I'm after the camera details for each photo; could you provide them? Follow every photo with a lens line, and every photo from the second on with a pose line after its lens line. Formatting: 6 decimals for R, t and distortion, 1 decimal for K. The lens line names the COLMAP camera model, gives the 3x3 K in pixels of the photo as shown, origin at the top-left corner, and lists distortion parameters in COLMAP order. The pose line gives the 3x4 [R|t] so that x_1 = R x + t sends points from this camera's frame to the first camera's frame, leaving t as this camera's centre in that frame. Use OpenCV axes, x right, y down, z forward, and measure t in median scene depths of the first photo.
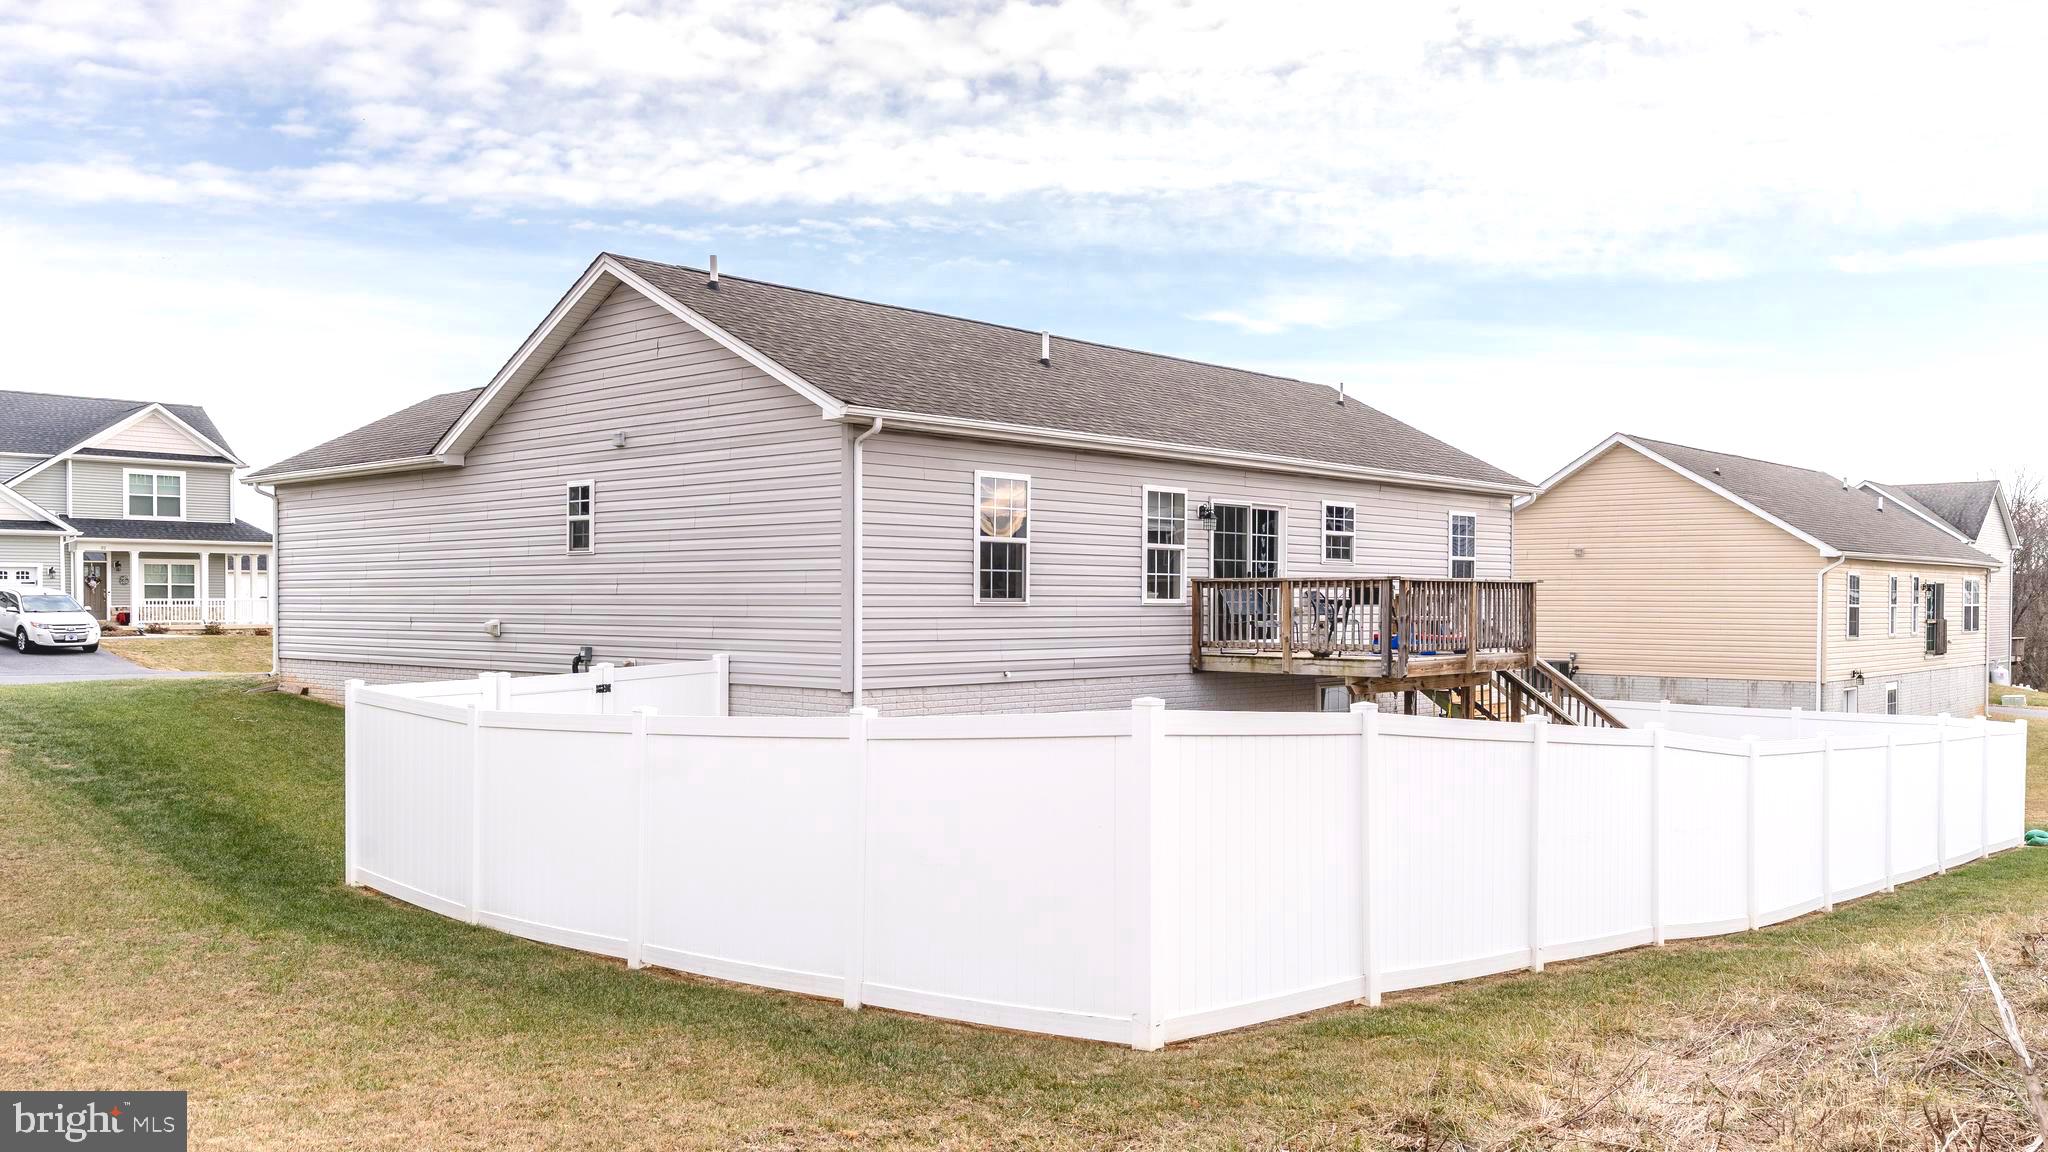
lens RADIAL K [[1664.6, 0, 1025.0], [0, 1664.6, 580.7], [0, 0, 1]] dist [-0.036583, -0.008767]
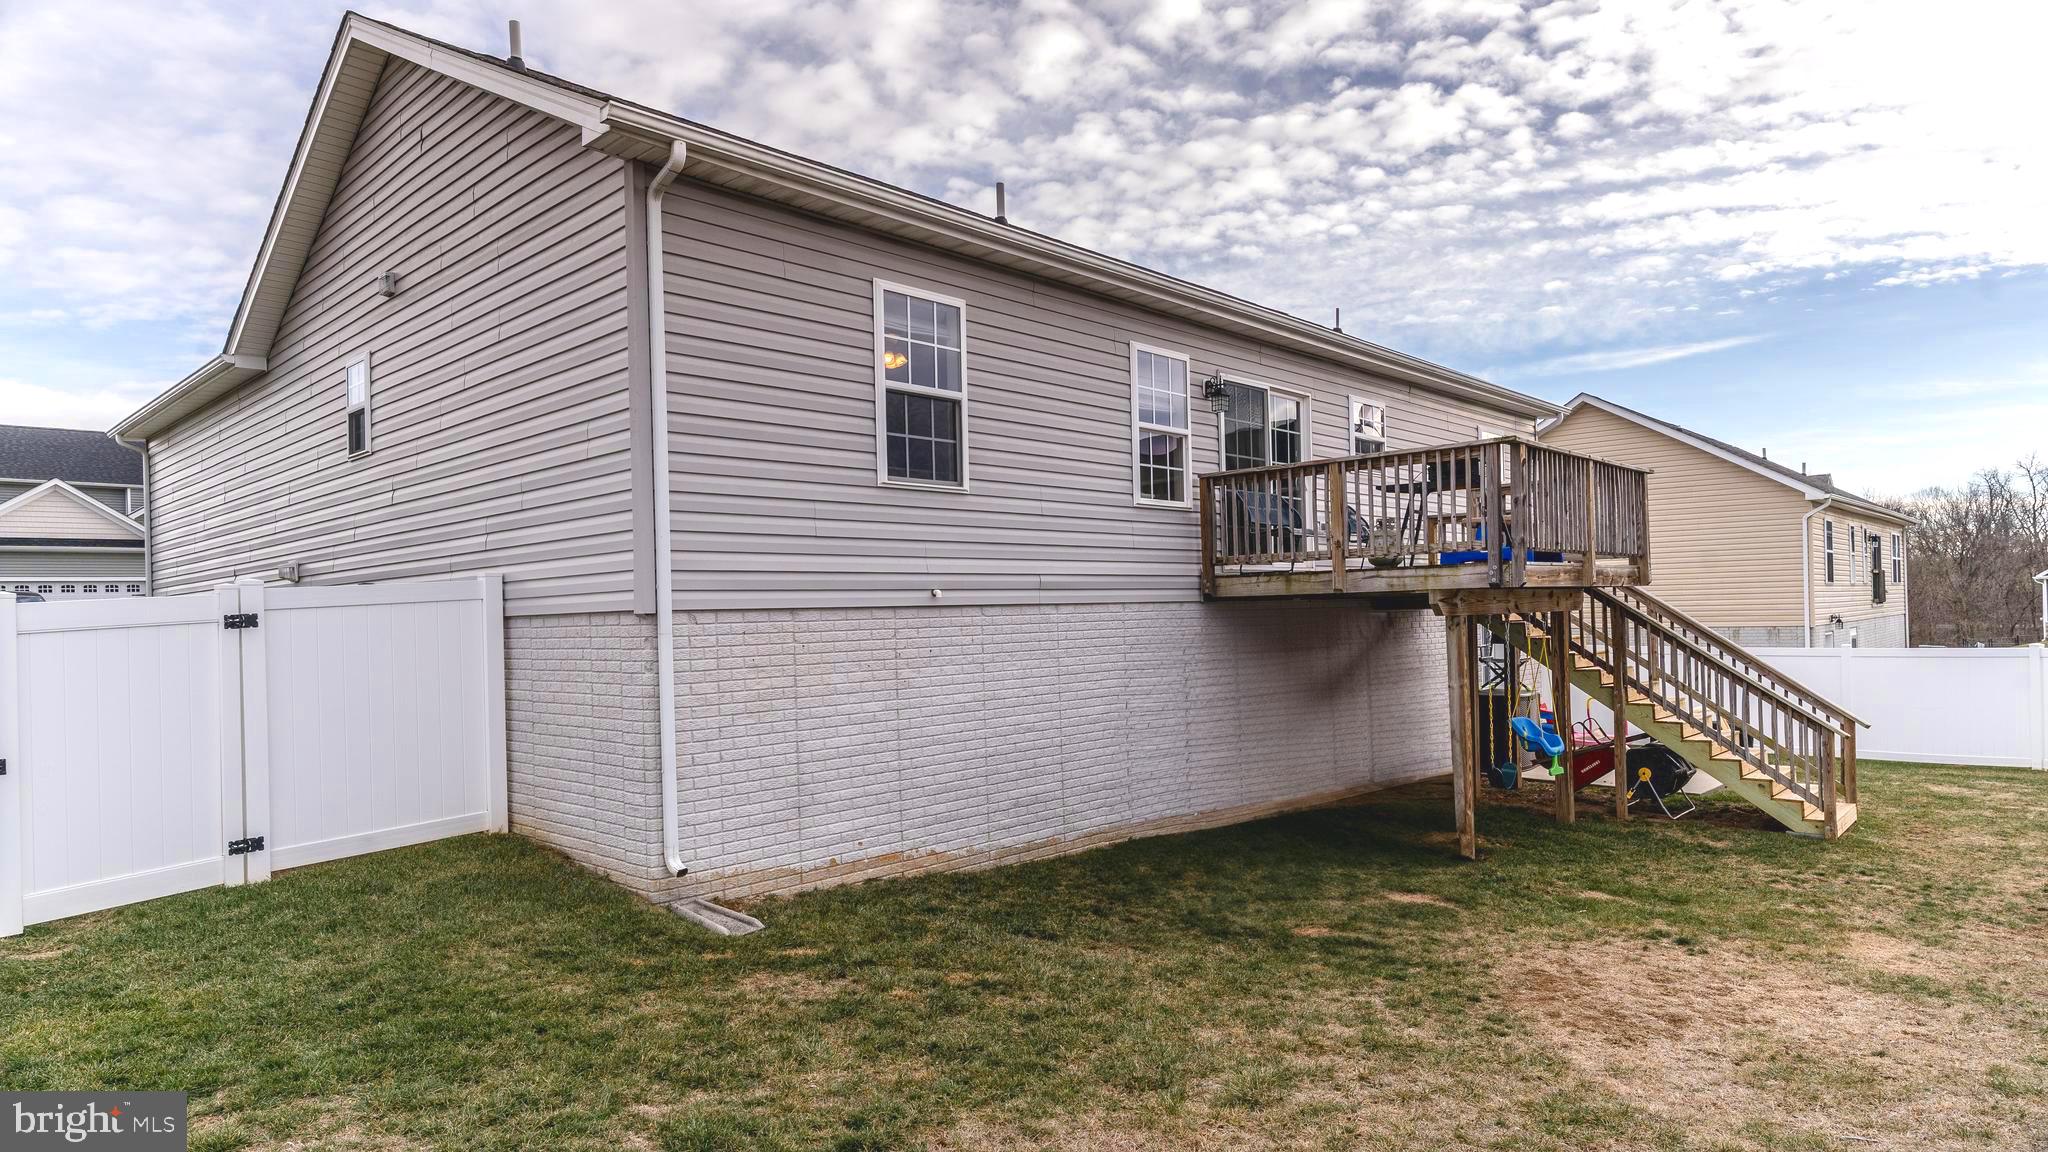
lens RADIAL K [[1146.3, 0, 1028.2], [0, 1146.3, 579.4], [0, 0, 1]] dist [-0.000158, 0.000711]
pose [[0.999492, -0.028846, -0.013572, 0.029039], [0.028579, 0.999402, -0.019486, 0.054196], [0.014126, 0.019088, 0.999718, 0.484641]]
